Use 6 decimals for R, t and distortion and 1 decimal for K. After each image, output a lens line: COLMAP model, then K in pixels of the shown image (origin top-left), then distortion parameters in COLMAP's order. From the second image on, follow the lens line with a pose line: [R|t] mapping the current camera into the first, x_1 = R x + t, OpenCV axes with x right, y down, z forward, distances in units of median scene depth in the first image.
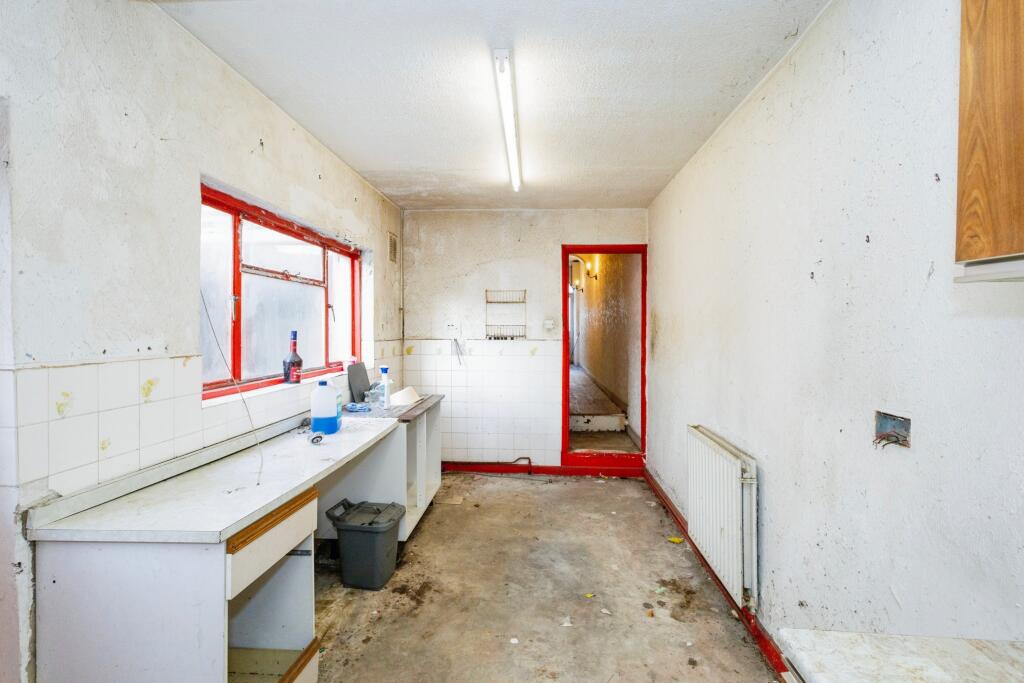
lens RADIAL K [[487.7, 0, 512.2], [0, 487.7, 322.7], [0, 0, 1]] dist [0.000233, 0.000067]
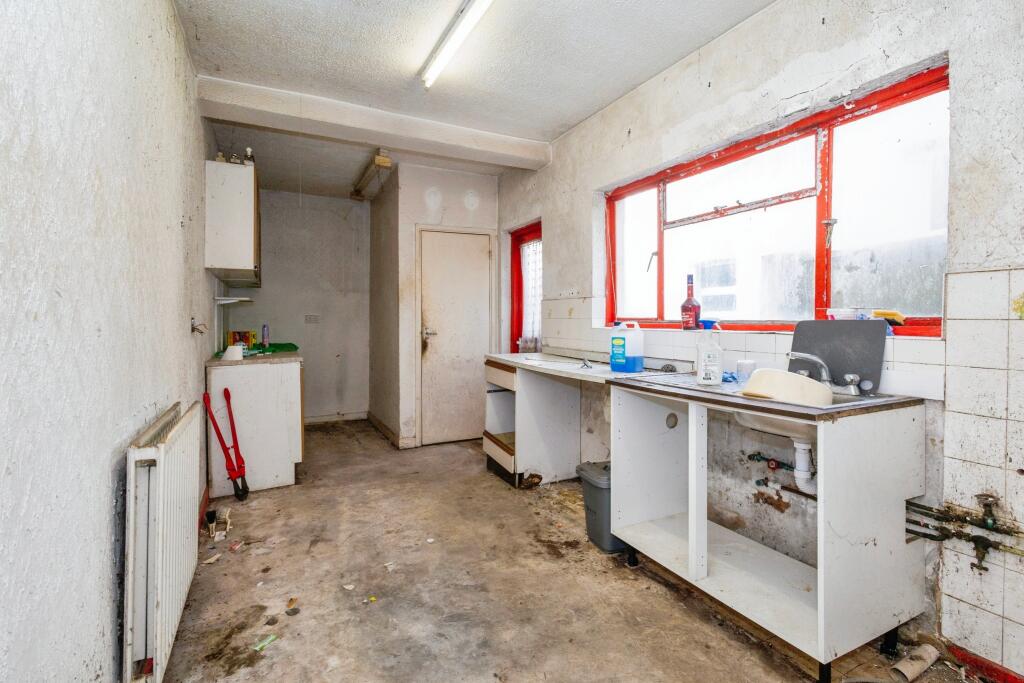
lens RADIAL K [[487.7, 0, 512.2], [0, 487.7, 322.7], [0, 0, 1]] dist [0.000233, 0.000067]
pose [[-0.868284, 0.004119, -0.496050, 0.354522], [0.004261, 0.999991, 0.000846, 0.119045], [0.496048, -0.001379, -0.868294, 1.828633]]
